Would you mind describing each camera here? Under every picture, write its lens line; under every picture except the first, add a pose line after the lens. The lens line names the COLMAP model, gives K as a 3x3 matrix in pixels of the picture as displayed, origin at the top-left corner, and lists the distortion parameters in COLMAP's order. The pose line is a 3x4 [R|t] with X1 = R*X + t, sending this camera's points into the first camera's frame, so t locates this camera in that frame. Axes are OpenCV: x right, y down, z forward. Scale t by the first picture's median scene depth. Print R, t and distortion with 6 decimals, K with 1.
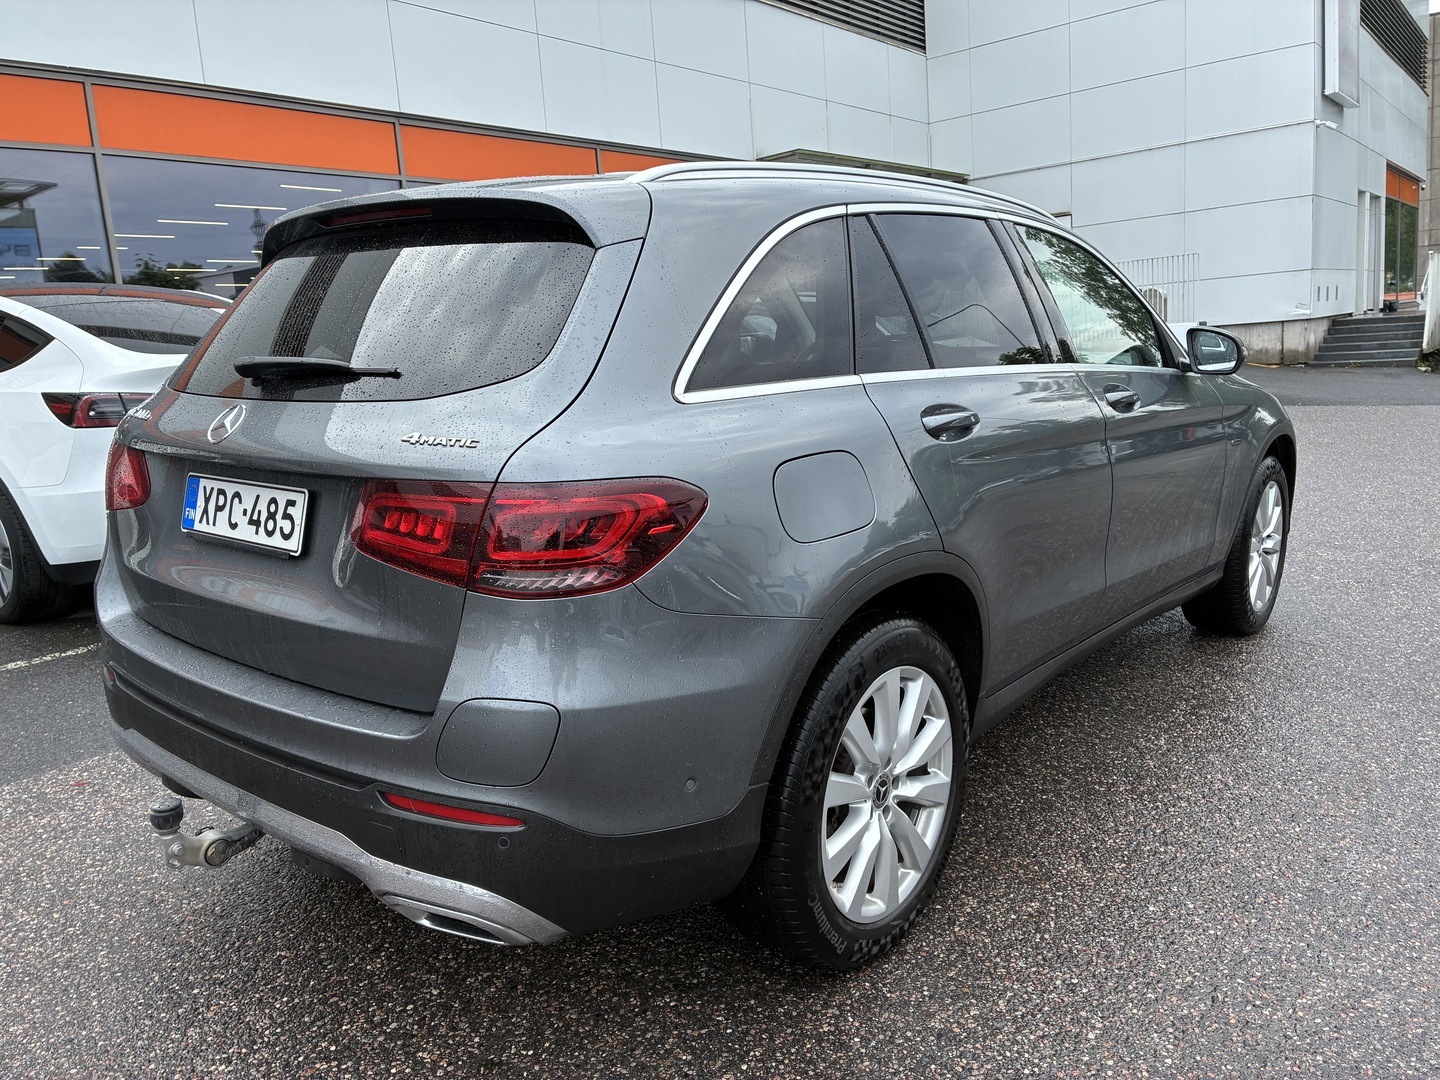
lens RADIAL K [[1097.1, 0, 705.6], [0, 1097.1, 548.9], [0, 0, 1]] dist [0.034596, -0.039511]
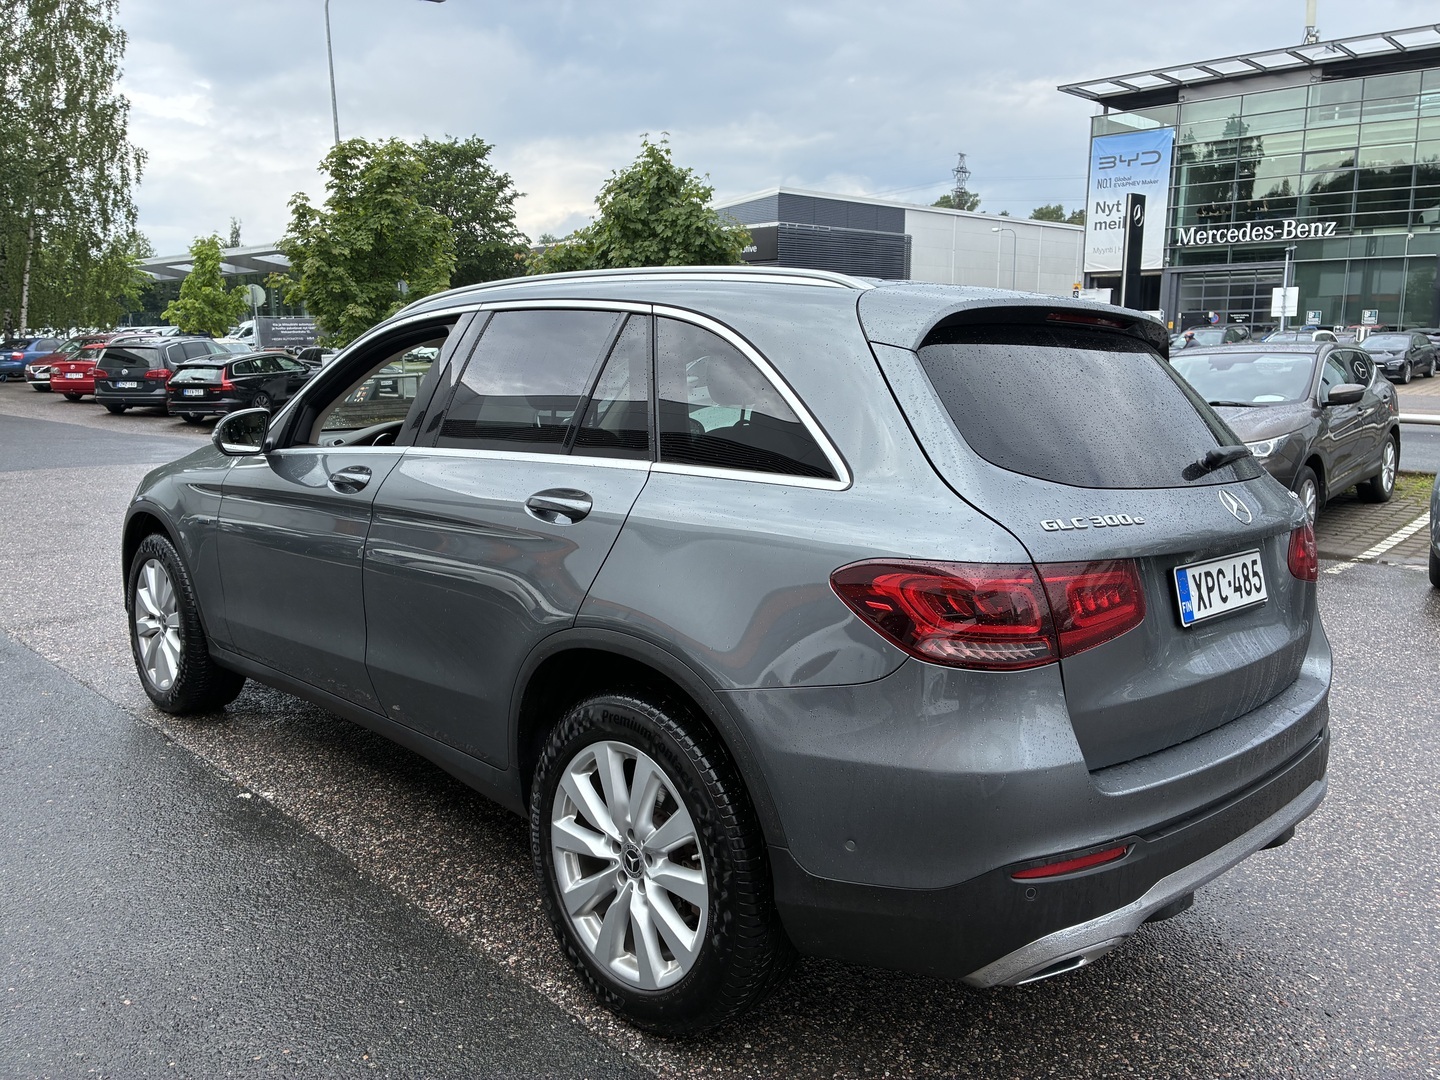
lens RADIAL K [[1097.1, 0, 751.2], [0, 1097.1, 497.5], [0, 0, 1]] dist [0.034596, -0.039511]
pose [[0.091023, -0.072890, 0.993178, -1.452063], [0.176833, 0.982652, 0.055911, -0.248873], [-0.980023, 0.170537, 0.102333, 1.229991]]
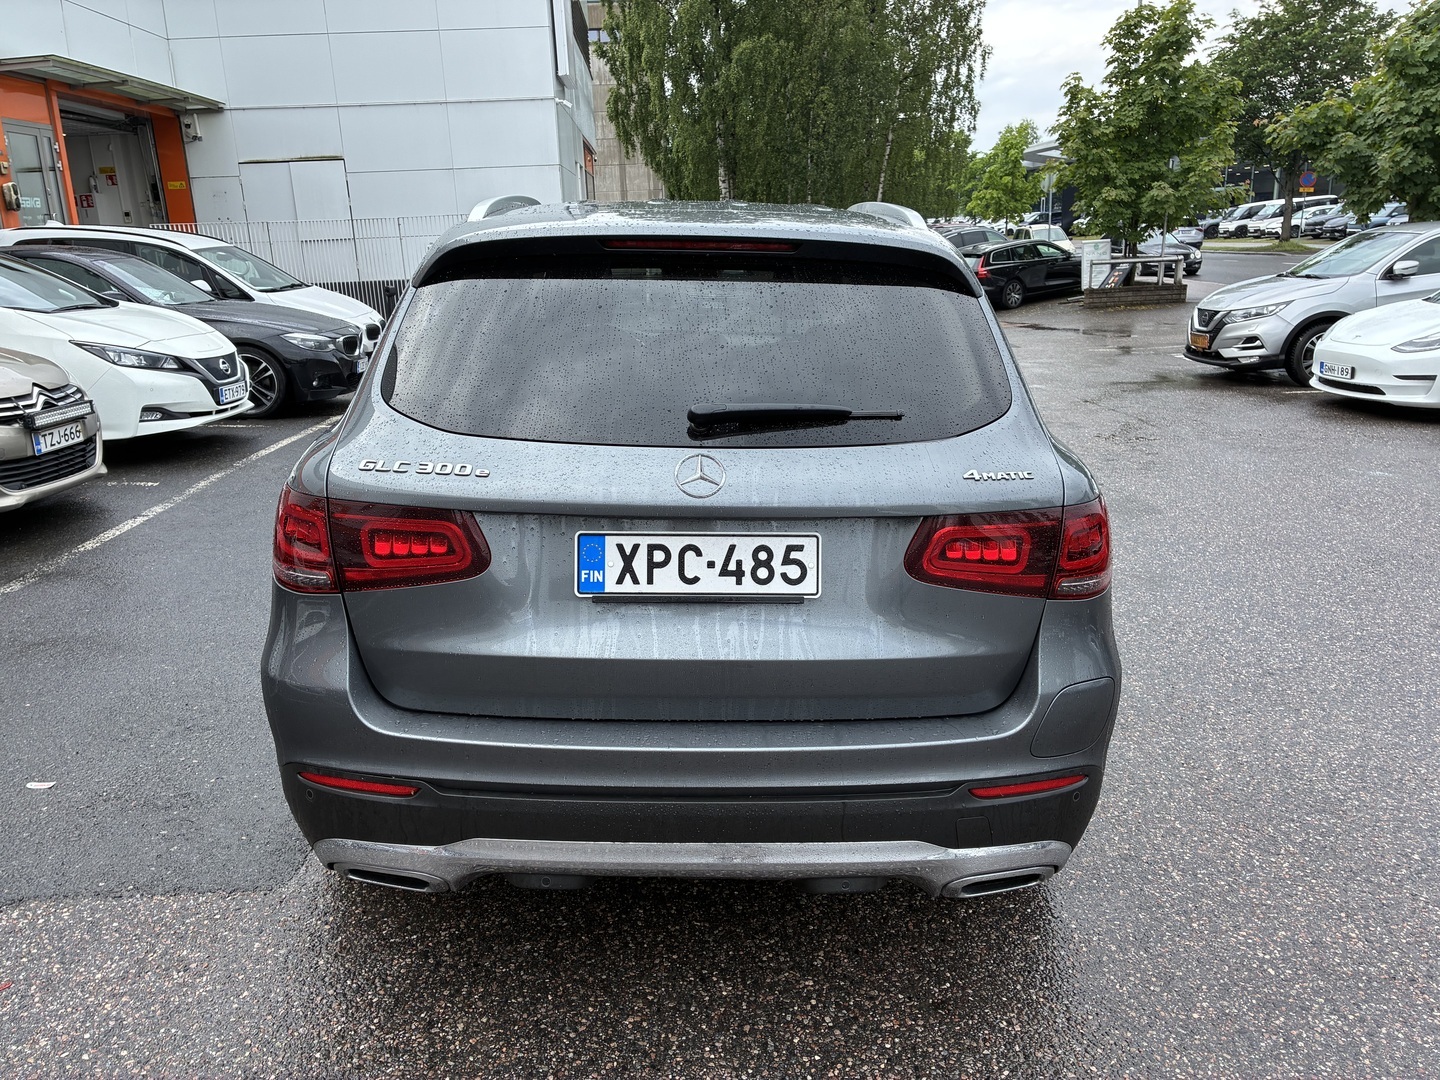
lens RADIAL K [[1097.1, 0, 721.3], [0, 1097.1, 535.0], [0, 0, 1]] dist [0.034596, -0.039511]
pose [[0.753493, -0.129244, 0.644627, -0.931711], [0.101666, 0.991599, 0.079974, -0.122236], [-0.649548, 0.005277, 0.760303, 0.238022]]
